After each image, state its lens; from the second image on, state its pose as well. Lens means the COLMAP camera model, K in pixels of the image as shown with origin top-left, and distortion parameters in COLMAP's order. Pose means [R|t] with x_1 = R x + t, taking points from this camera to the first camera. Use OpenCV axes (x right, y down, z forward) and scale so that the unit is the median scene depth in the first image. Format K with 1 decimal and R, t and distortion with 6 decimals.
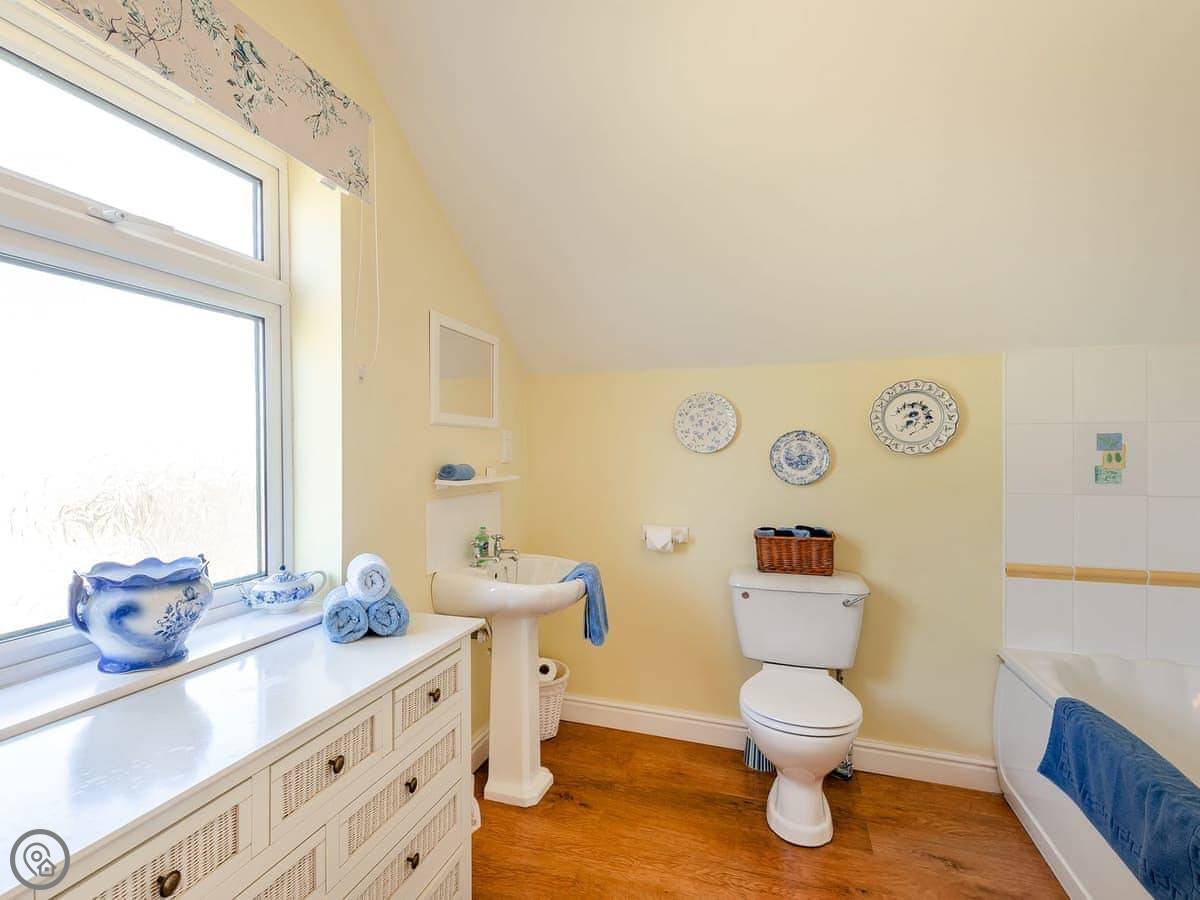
lens RADIAL K [[632.5, 0, 607.5], [0, 632.5, 458.5], [0, 0, 1]] dist [0.033560, -0.022704]
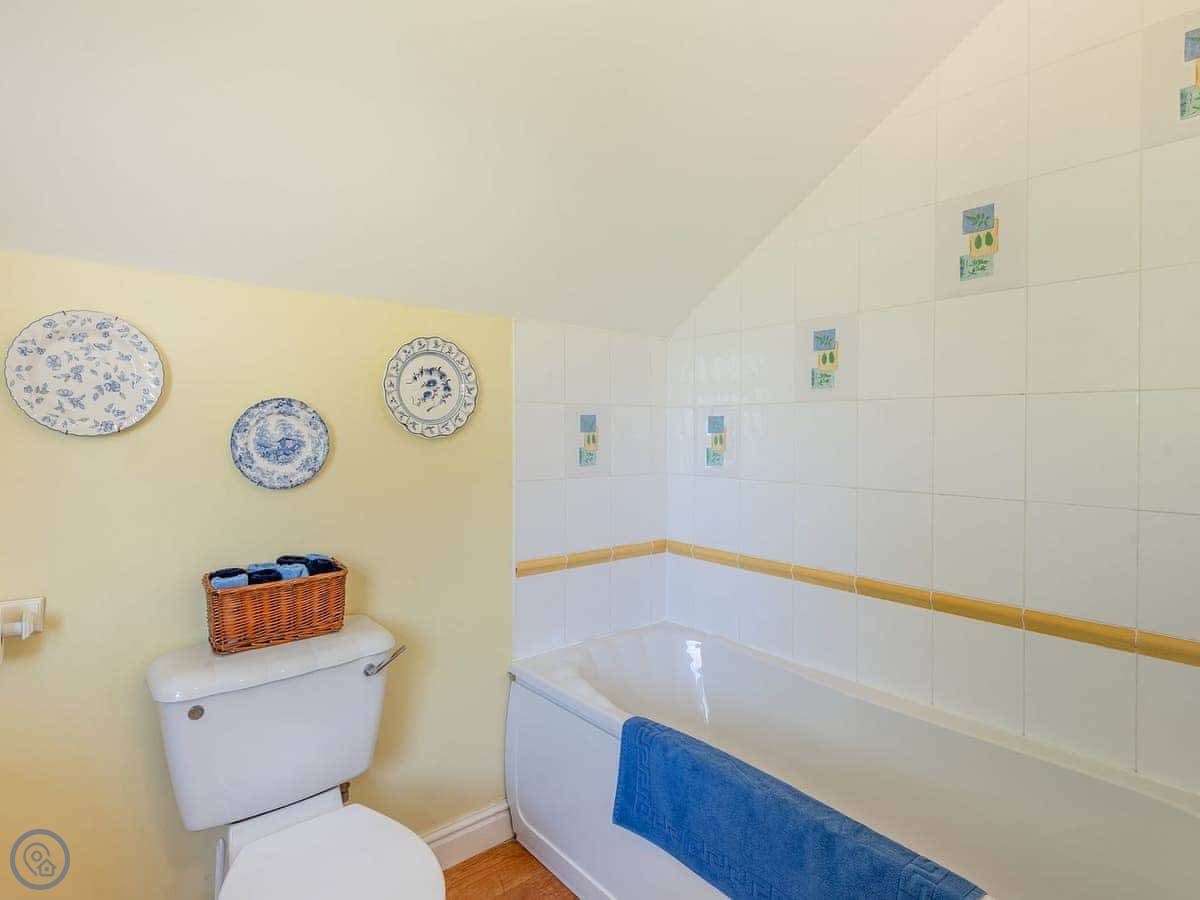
lens RADIAL K [[644.9, 0, 598.4], [0, 644.9, 430.2], [0, 0, 1]] dist [0.030243, -0.025748]
pose [[0.605661, 0.004084, 0.795712, -0.004785], [0.004027, 0.999958, -0.008197, -0.007490], [-0.795712, 0.008169, 0.605620, 0.389865]]
